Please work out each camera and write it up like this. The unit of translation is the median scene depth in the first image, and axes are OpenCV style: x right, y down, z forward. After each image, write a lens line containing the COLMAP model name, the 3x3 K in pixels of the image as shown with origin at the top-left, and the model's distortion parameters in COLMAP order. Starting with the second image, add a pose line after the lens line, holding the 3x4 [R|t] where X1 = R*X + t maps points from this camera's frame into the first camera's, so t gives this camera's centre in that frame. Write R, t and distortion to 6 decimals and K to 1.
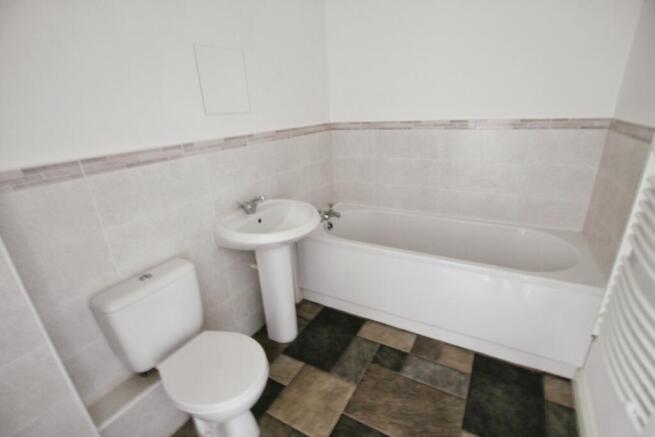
lens RADIAL K [[308.1, 0, 327.5], [0, 308.1, 218.5], [0, 0, 1]] dist [-0.011946, -0.000602]
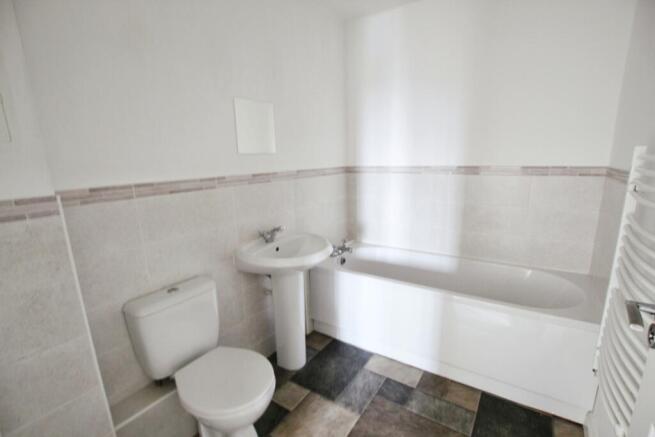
lens RADIAL K [[308.1, 0, 327.5], [0, 308.1, 218.5], [0, 0, 1]] dist [-0.011946, -0.000602]
pose [[0.997269, 0.039544, -0.062372, 0.023546], [-0.048377, 0.987930, -0.147154, 0.057472], [0.055800, 0.149769, 0.987145, -0.092387]]
